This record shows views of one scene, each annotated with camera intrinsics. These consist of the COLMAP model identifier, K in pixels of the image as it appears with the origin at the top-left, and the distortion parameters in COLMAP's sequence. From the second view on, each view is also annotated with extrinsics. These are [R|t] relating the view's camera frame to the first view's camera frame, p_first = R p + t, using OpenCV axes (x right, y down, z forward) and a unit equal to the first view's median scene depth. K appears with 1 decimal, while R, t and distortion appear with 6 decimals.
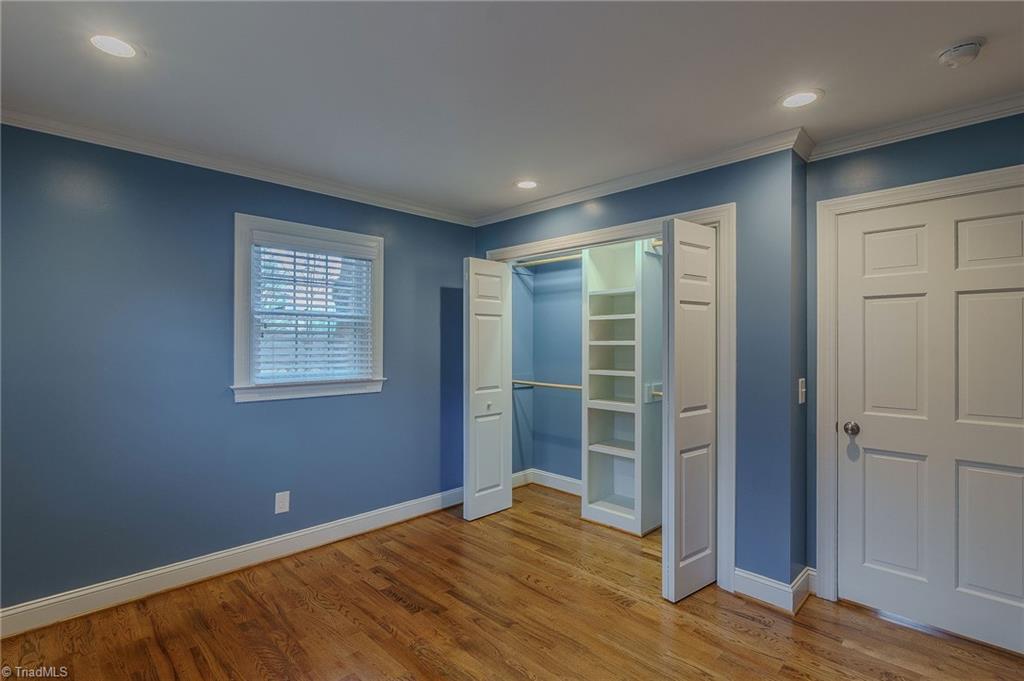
lens RADIAL K [[485.8, 0, 506.8], [0, 485.8, 344.1], [0, 0, 1]] dist [-0.001818, 0.000388]
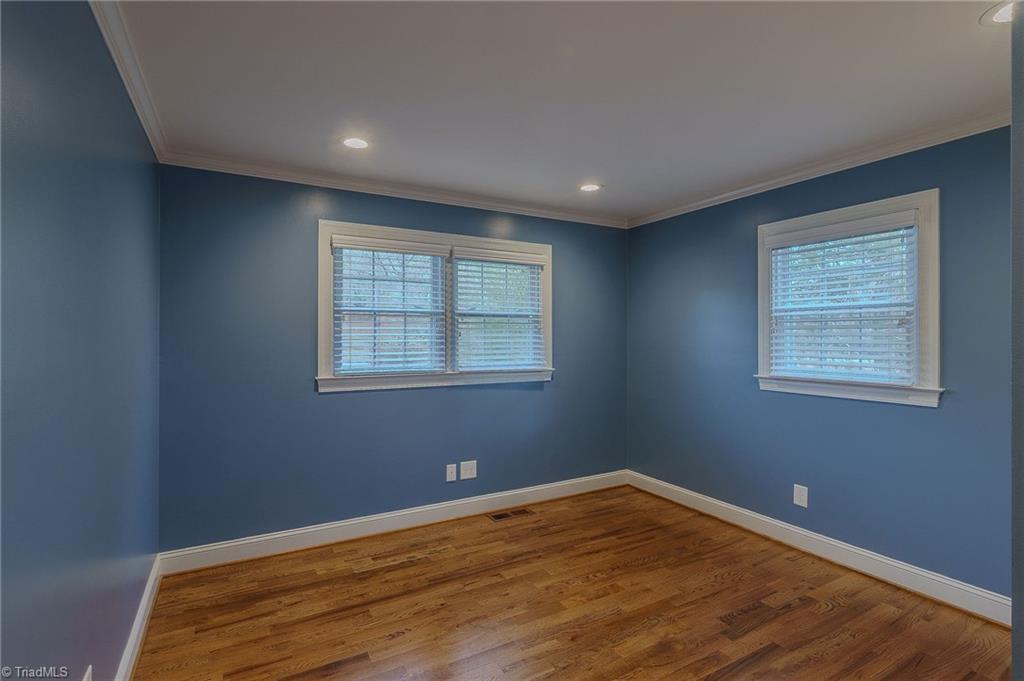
lens RADIAL K [[485.8, 0, 507.6], [0, 485.8, 340.6], [0, 0, 1]] dist [-0.001818, 0.000388]
pose [[-0.261530, 0.002234, -0.965193, 0.724015], [-0.003995, 0.999986, 0.003397, 0.001563], [0.965187, 0.004744, -0.261517, 0.725066]]
